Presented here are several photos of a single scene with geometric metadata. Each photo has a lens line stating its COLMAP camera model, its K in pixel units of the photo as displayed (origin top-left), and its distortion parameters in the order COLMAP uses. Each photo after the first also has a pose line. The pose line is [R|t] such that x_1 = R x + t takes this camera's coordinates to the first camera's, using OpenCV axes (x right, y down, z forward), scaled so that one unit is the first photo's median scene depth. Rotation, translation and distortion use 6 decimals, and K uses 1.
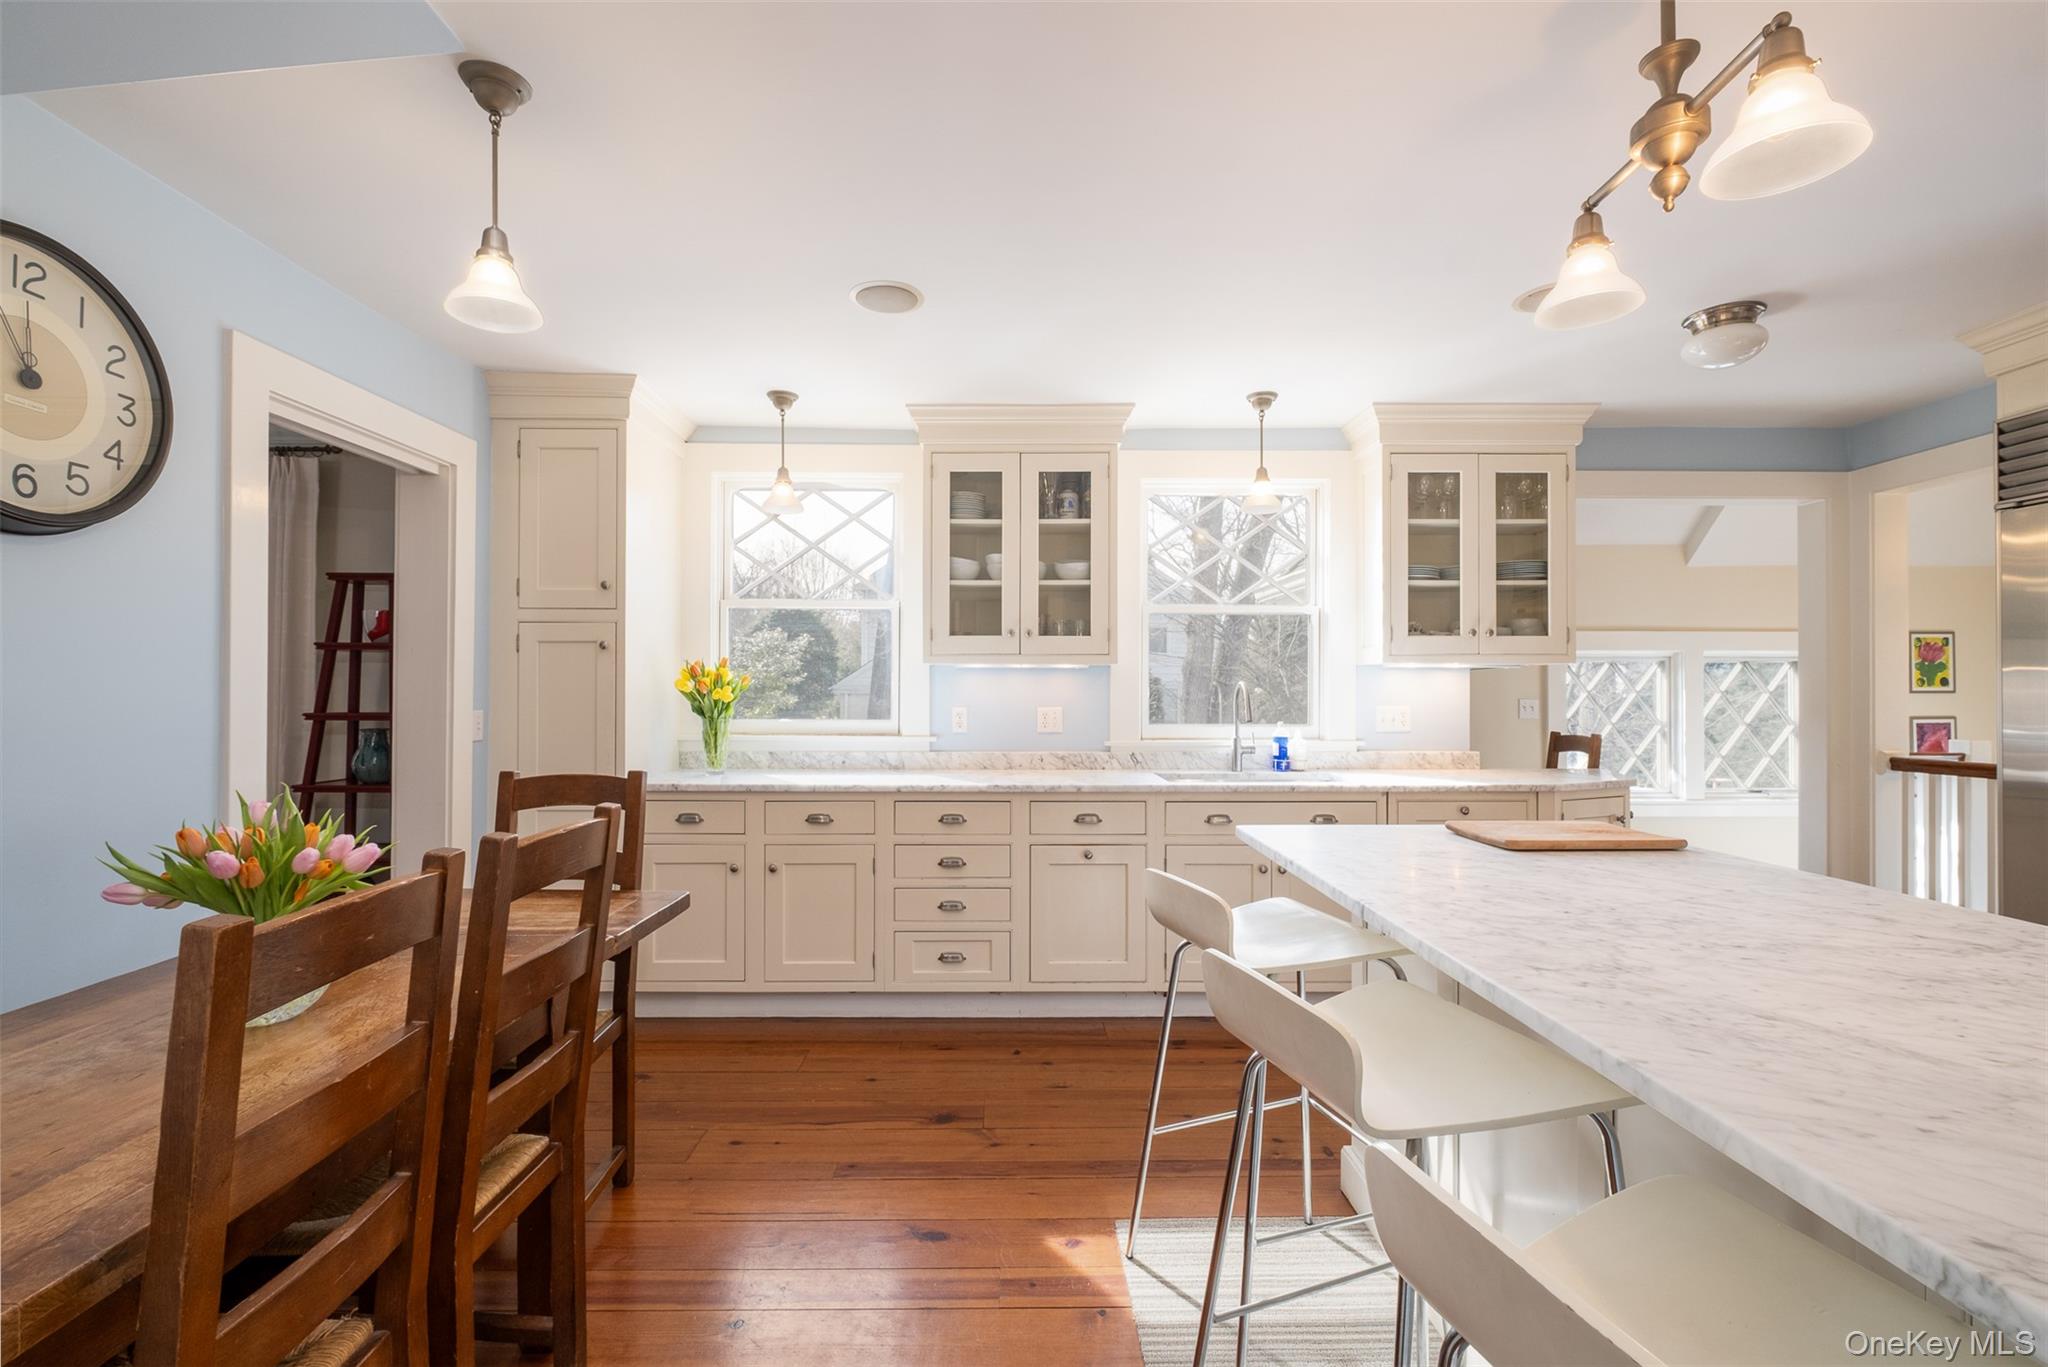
lens RADIAL K [[886.3, 0, 1036.2], [0, 886.3, 678.9], [0, 0, 1]] dist [-0.008357, 0.000858]
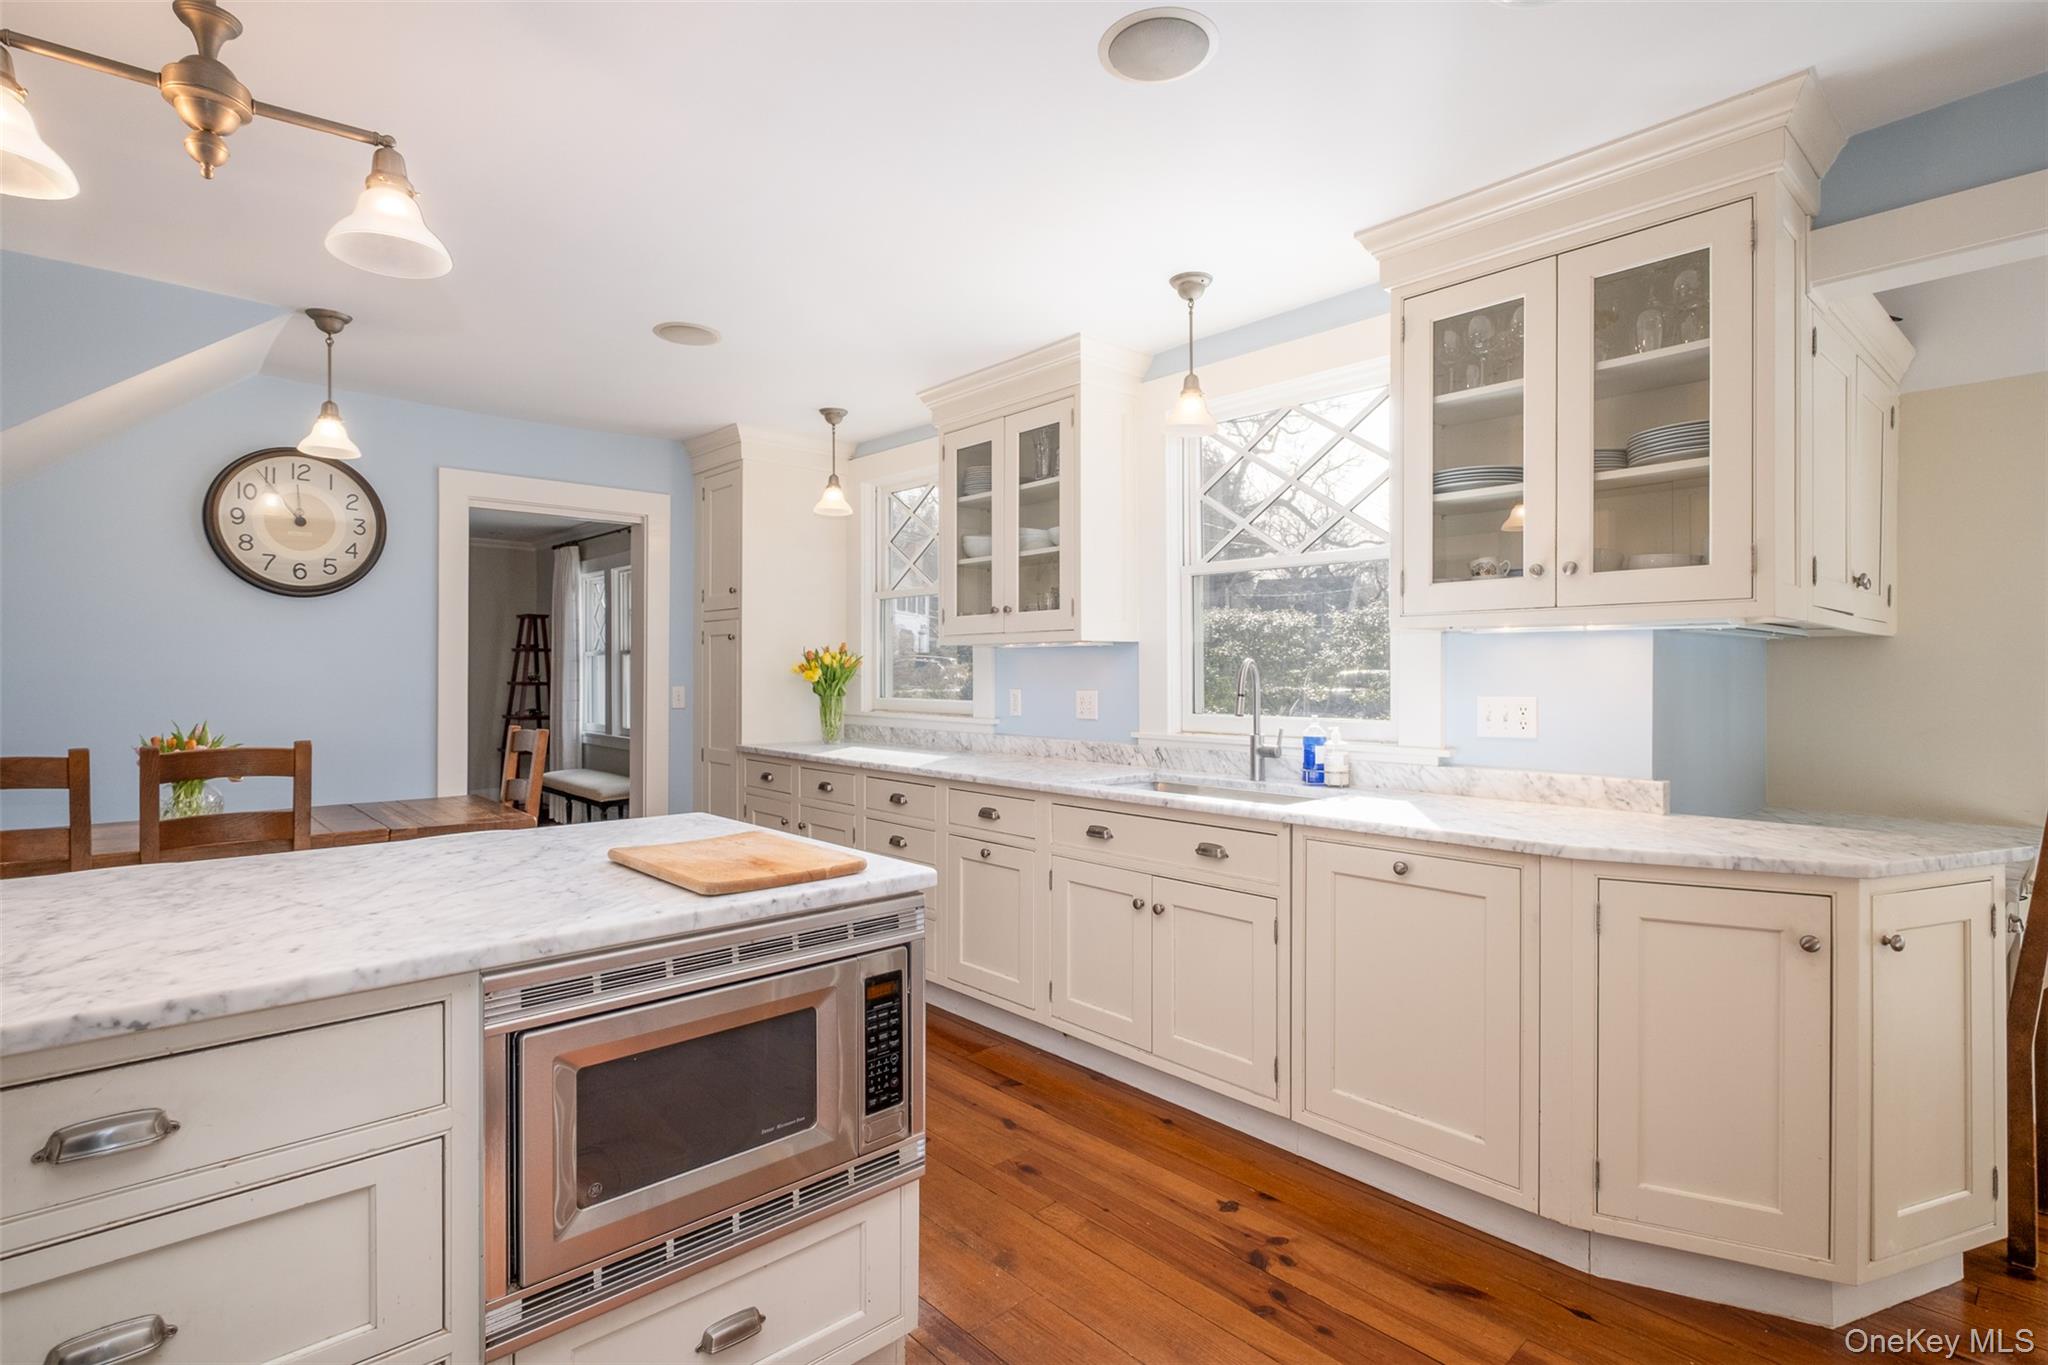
lens RADIAL K [[1006.2, 0, 1043.4], [0, 1006.2, 670.3], [0, 0, 1]] dist [0.005593, -0.000595]
pose [[0.659958, -0.003180, -0.751296, 0.773643], [0.010592, 0.999931, 0.005071, 0.005958], [0.751228, -0.011305, 0.659946, 0.321134]]
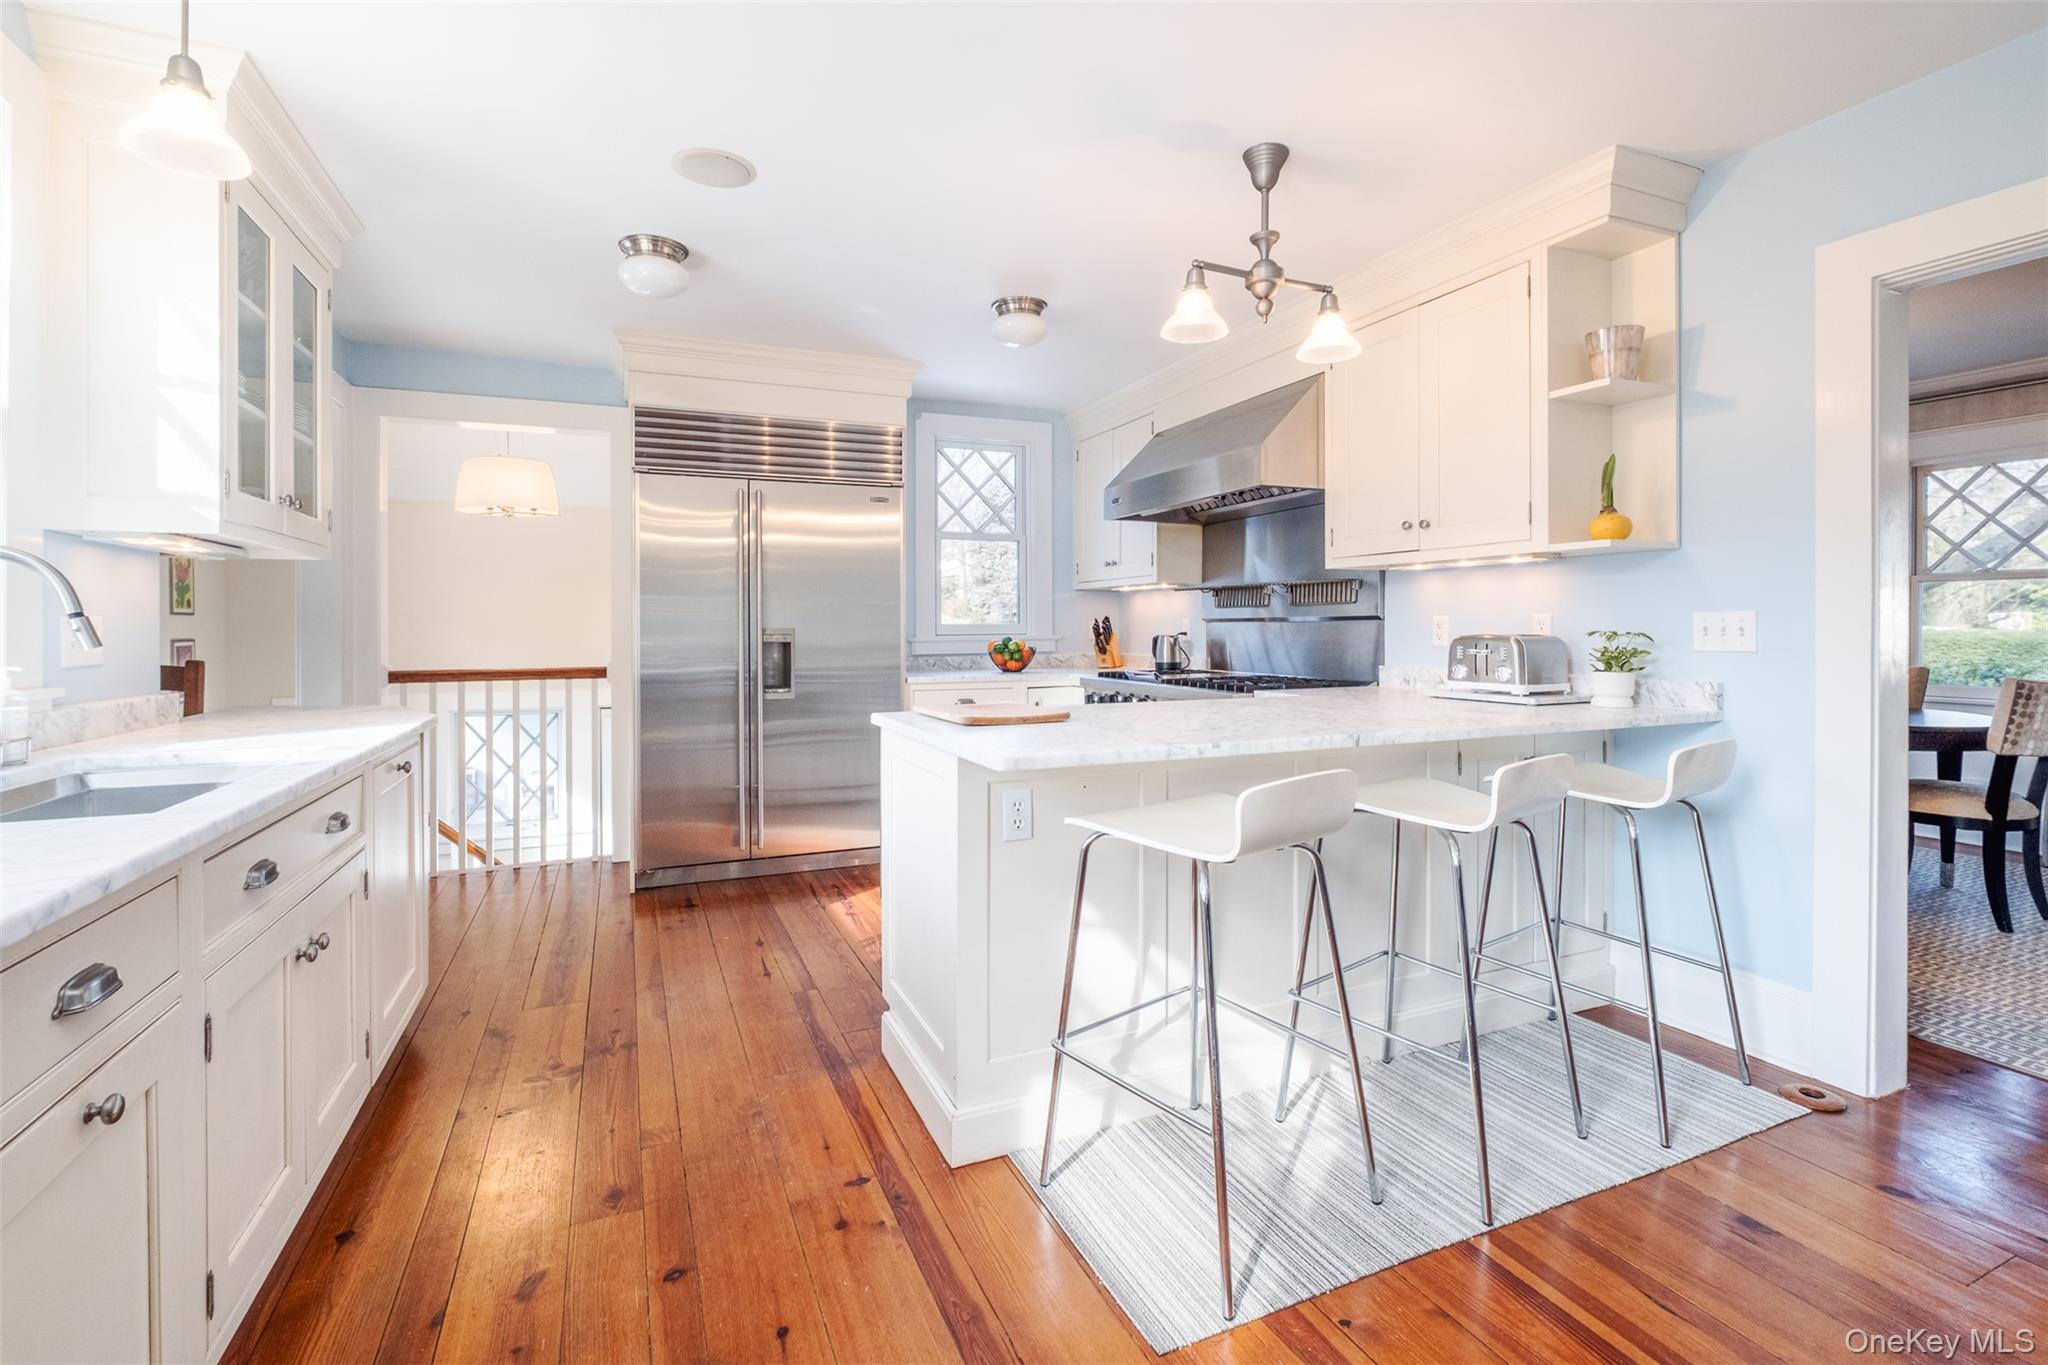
lens RADIAL K [[886.3, 0, 997.3], [0, 886.3, 627.0], [0, 0, 1]] dist [-0.008357, 0.000858]
pose [[-0.343755, 0.002607, 0.939056, -0.277703], [-0.011014, 0.999916, -0.006808, 0.038147], [-0.938995, -0.012683, -0.343698, 0.735304]]
